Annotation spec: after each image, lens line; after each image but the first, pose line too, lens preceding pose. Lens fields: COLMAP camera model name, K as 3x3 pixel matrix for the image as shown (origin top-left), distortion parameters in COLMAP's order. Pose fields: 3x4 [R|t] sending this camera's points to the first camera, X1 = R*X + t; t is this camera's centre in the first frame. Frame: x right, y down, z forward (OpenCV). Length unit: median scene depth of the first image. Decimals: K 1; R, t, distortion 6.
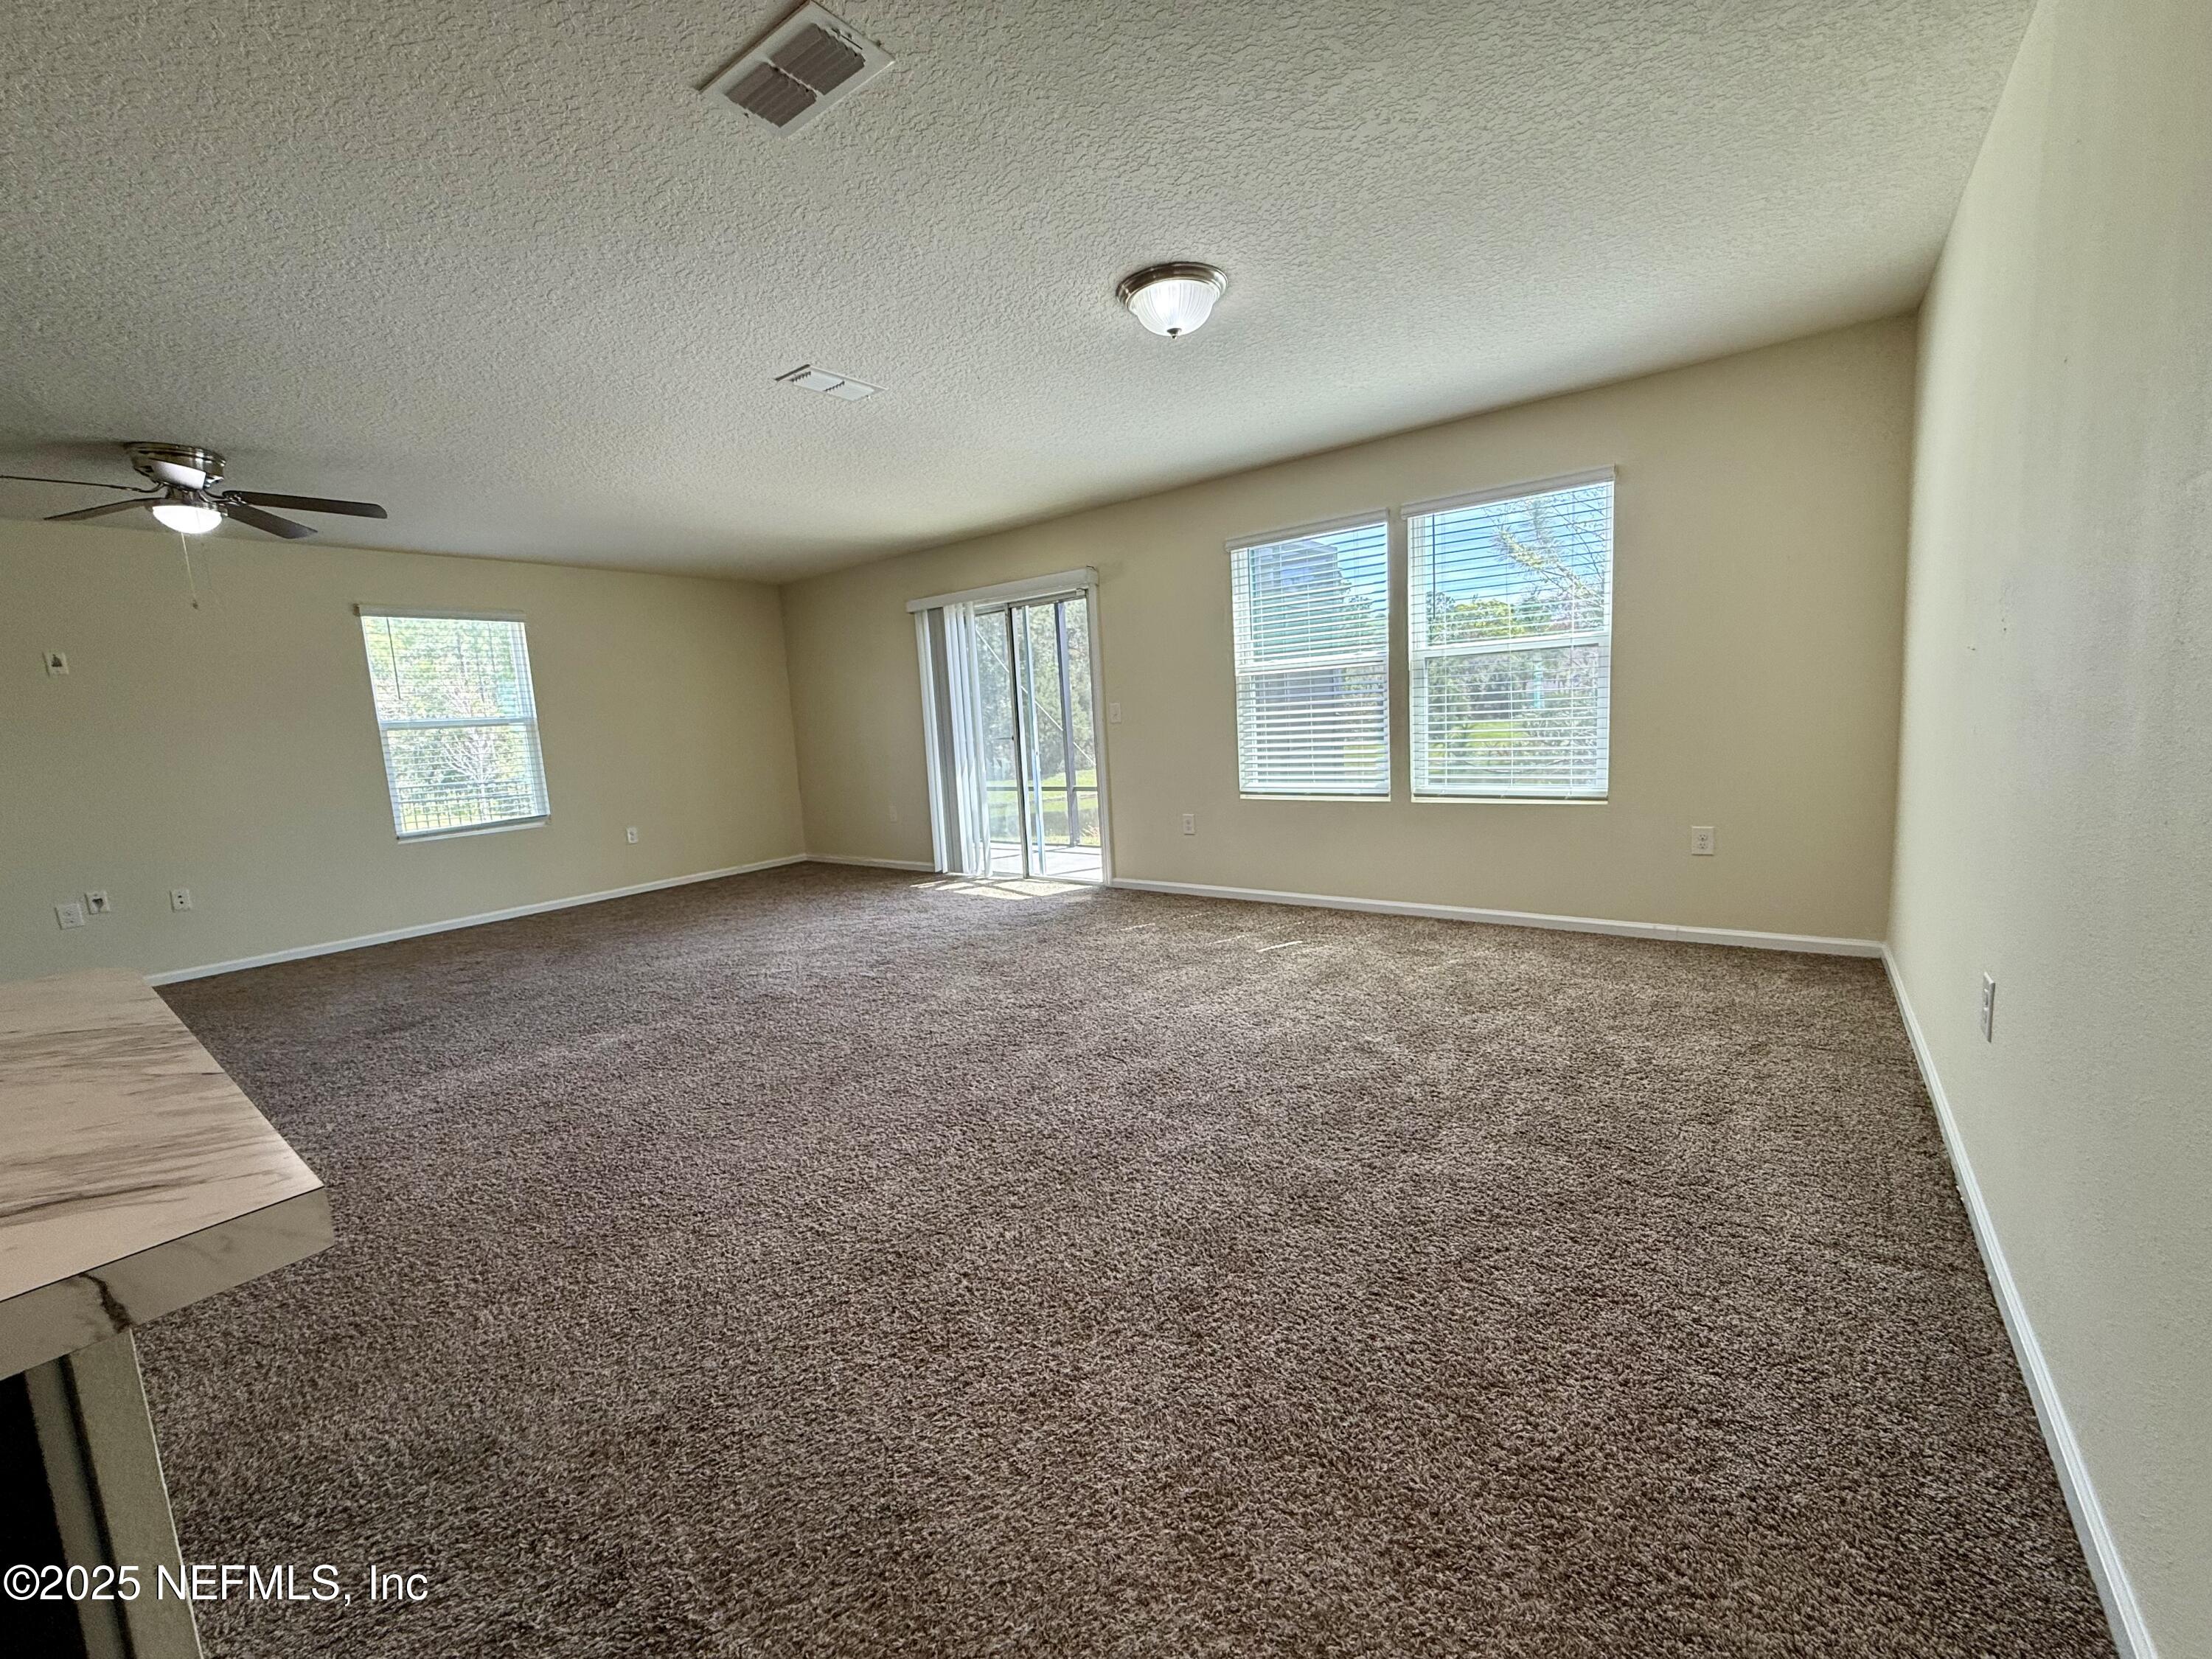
lens RADIAL K [[877.3, 0, 1101.3], [0, 877.3, 826.1], [0, 0, 1]] dist [-0.000859, -0.000151]
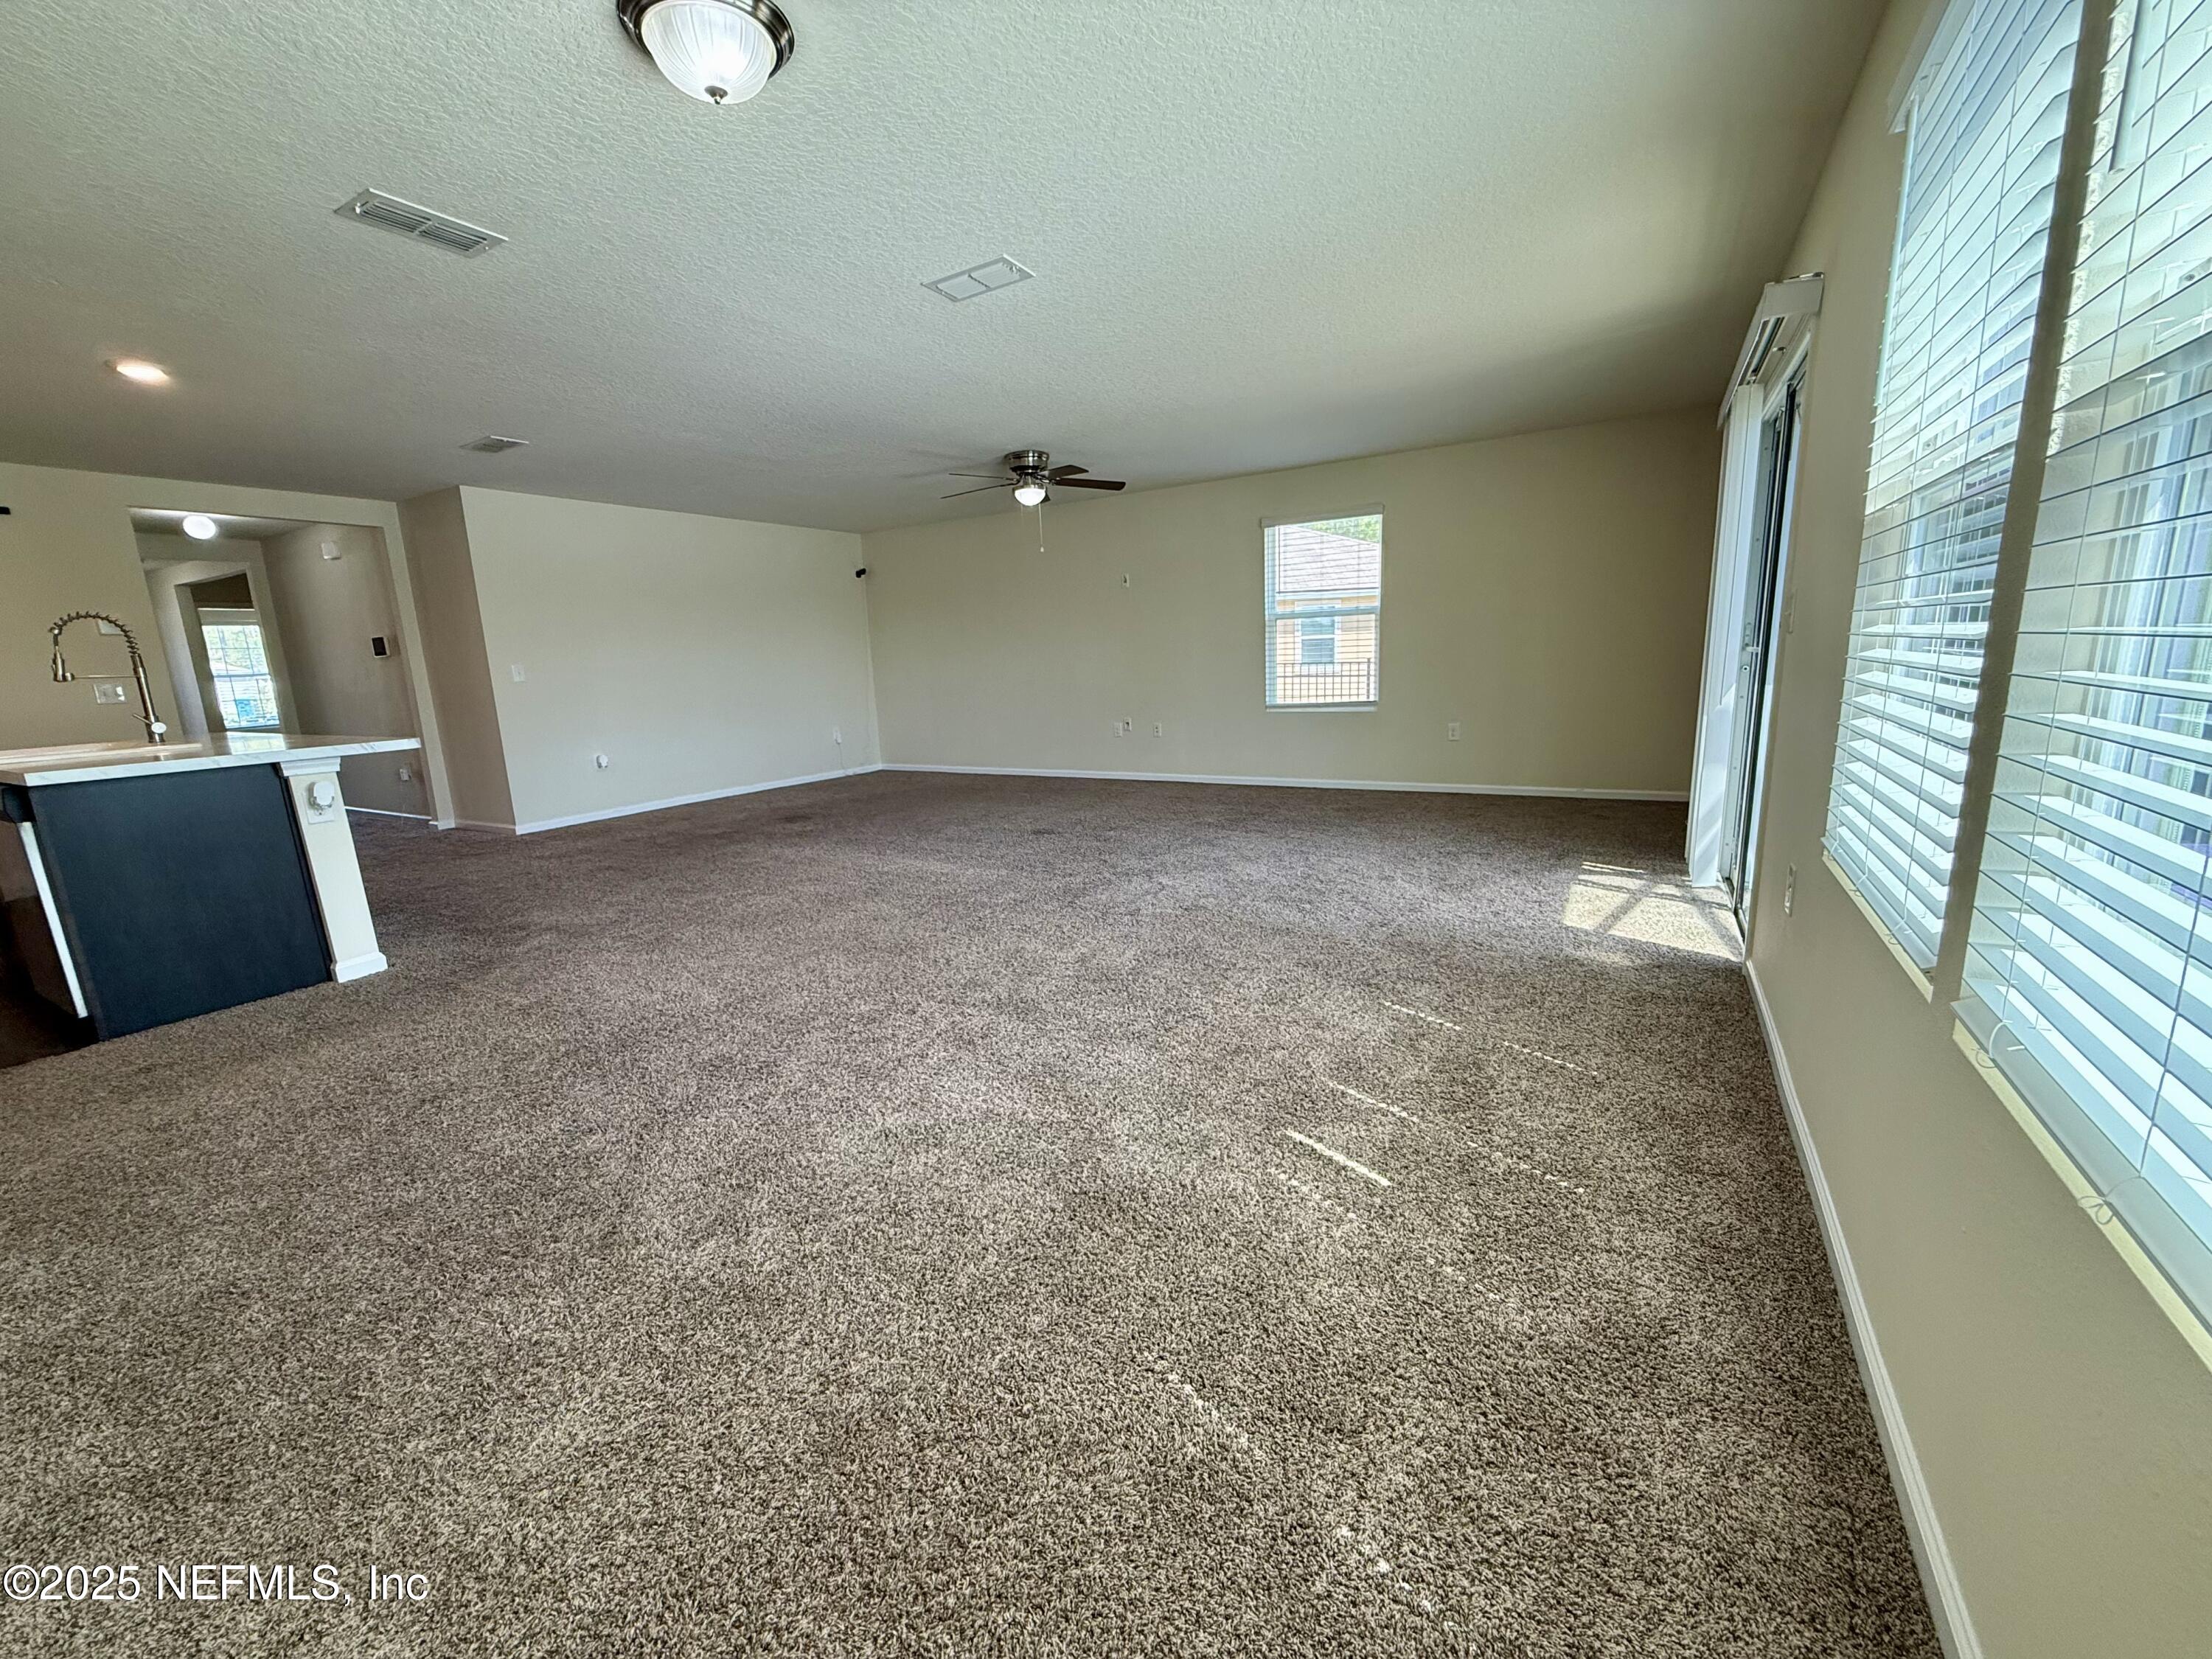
lens RADIAL K [[877.3, 0, 1101.3], [0, 877.3, 826.1], [0, 0, 1]] dist [-0.000859, -0.000151]
pose [[0.119594, 0.244599, -0.962221, 0.499471], [-0.090358, 0.967836, 0.234796, -0.109221], [0.988702, 0.058864, 0.137849, 0.681881]]
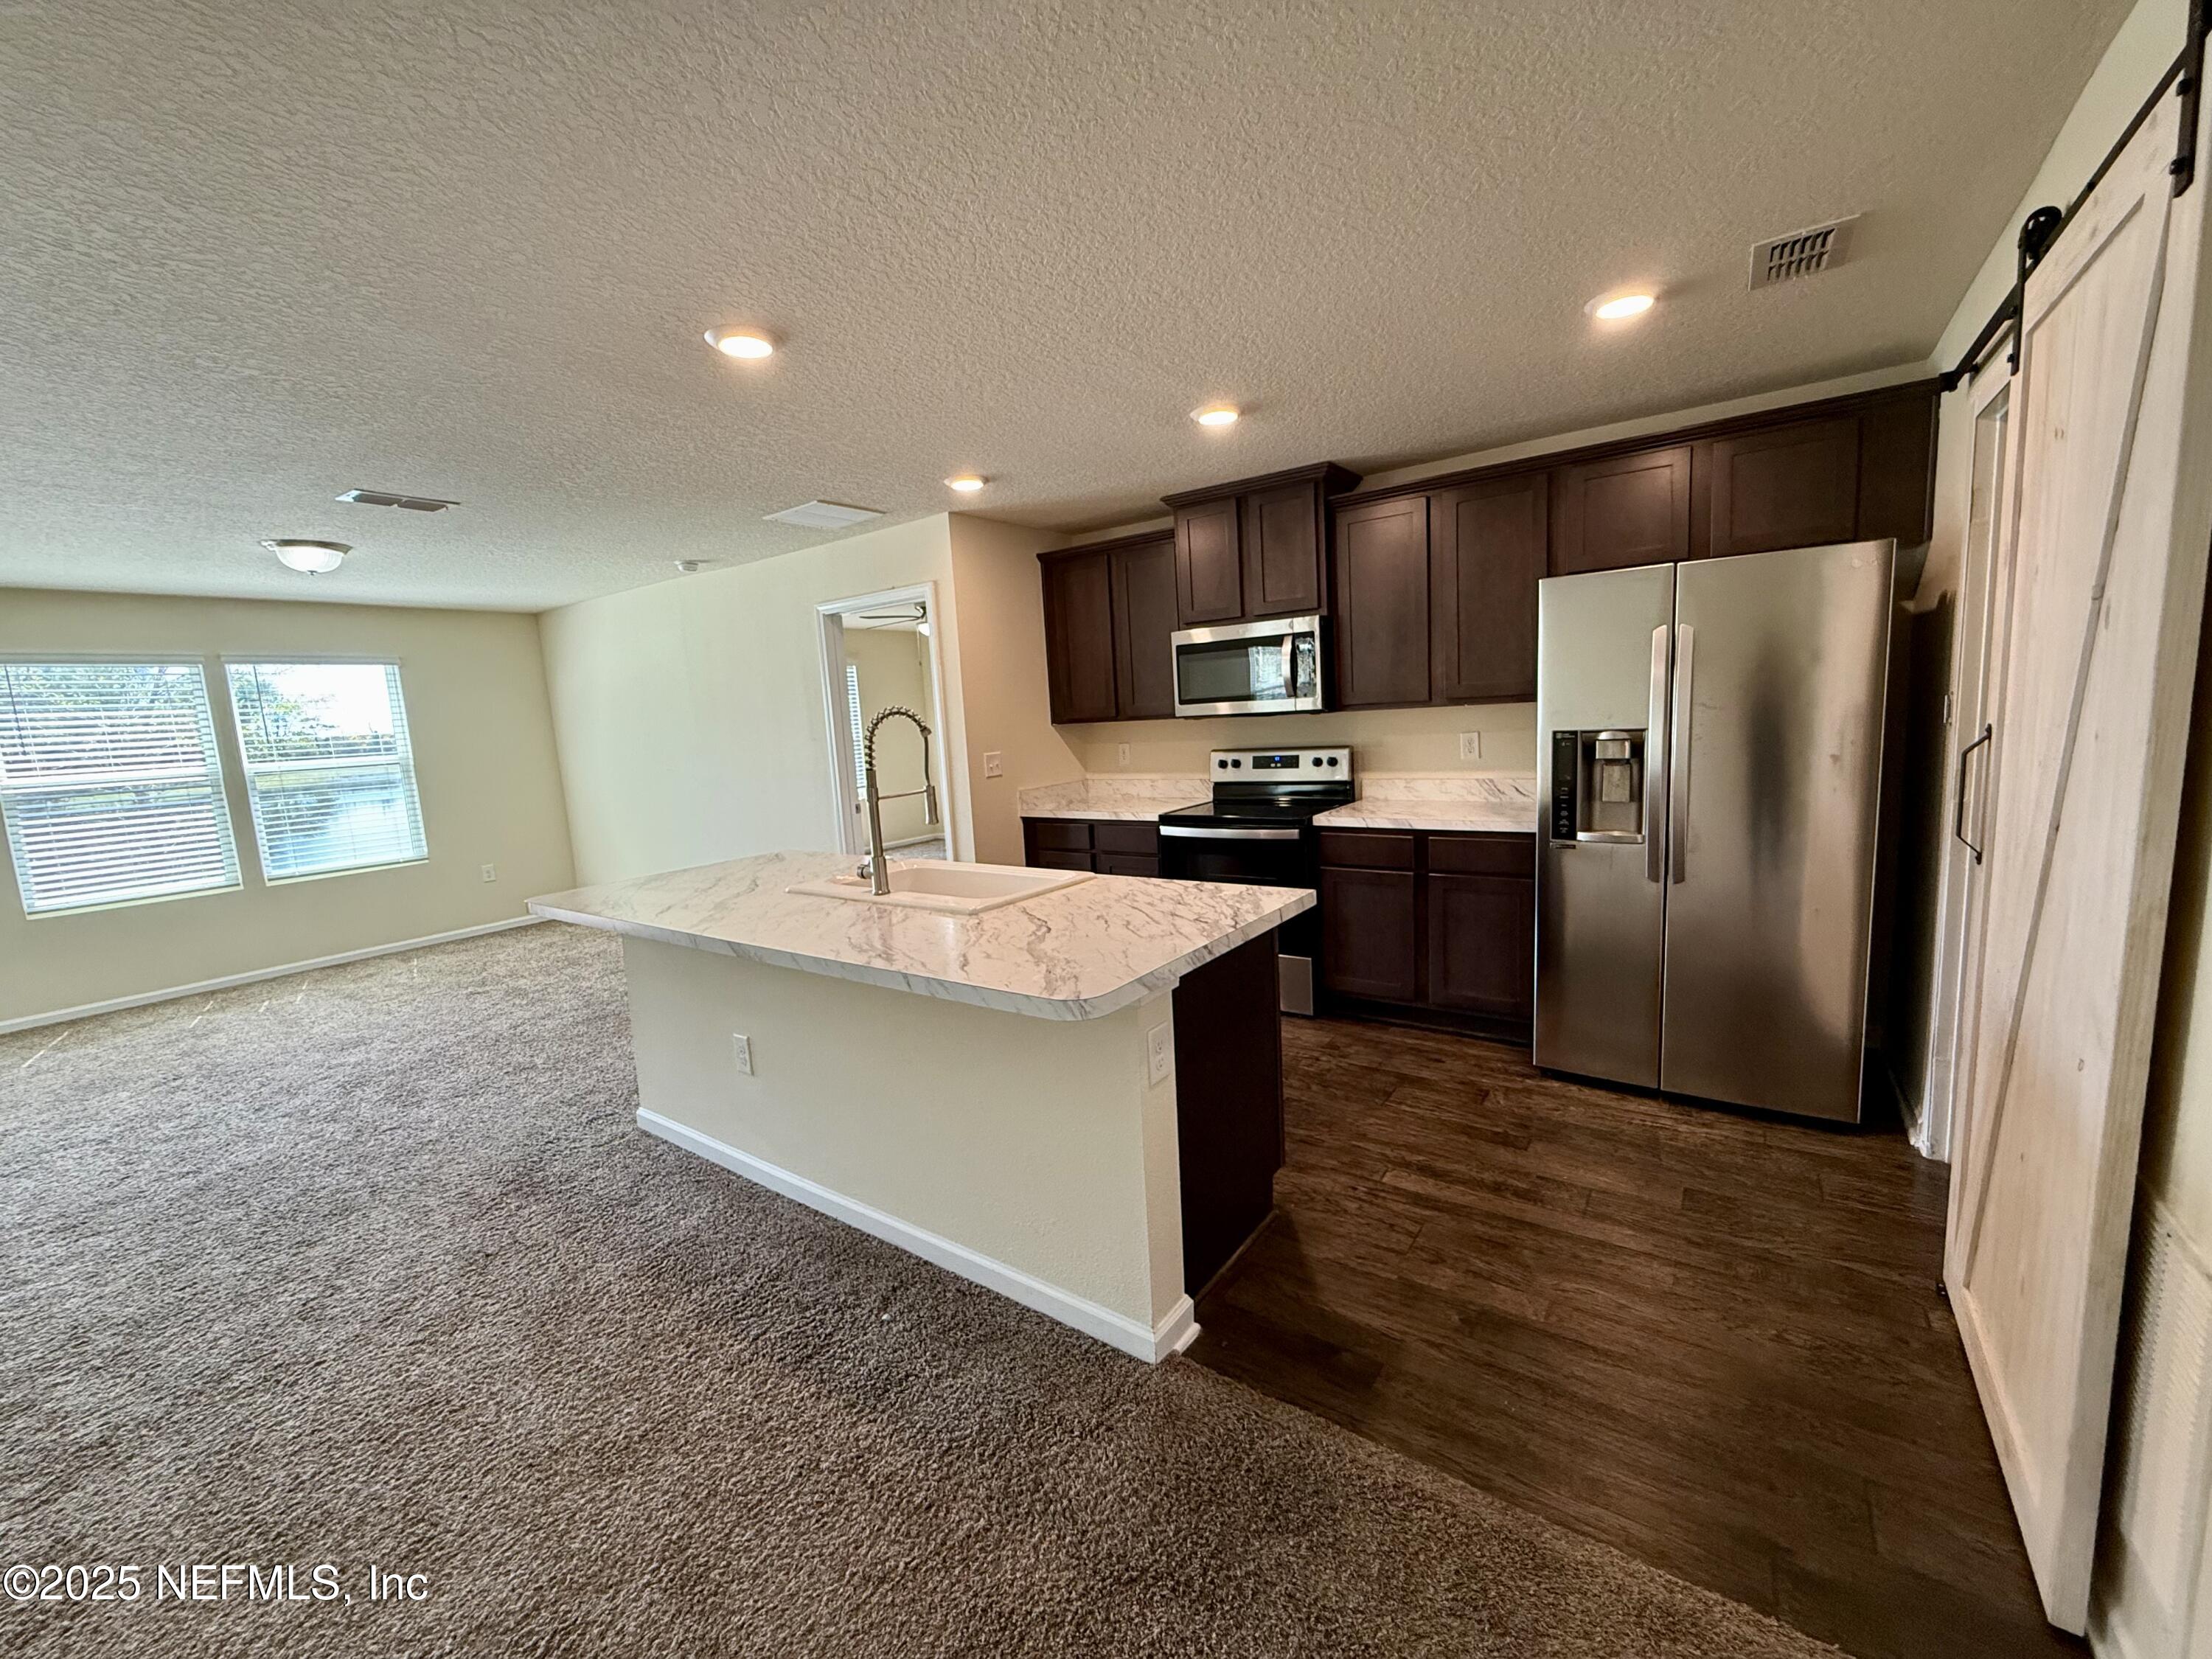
lens RADIAL K [[883.3, 0, 1097.8], [0, 883.3, 826.8], [0, 0, 1]] dist [-0.000116, -0.000071]
pose [[-0.026067, -0.071045, 0.997132, -0.869292], [0.188685, 0.979193, 0.074700, 0.018093], [-0.981692, 0.190091, -0.012120, -0.155914]]
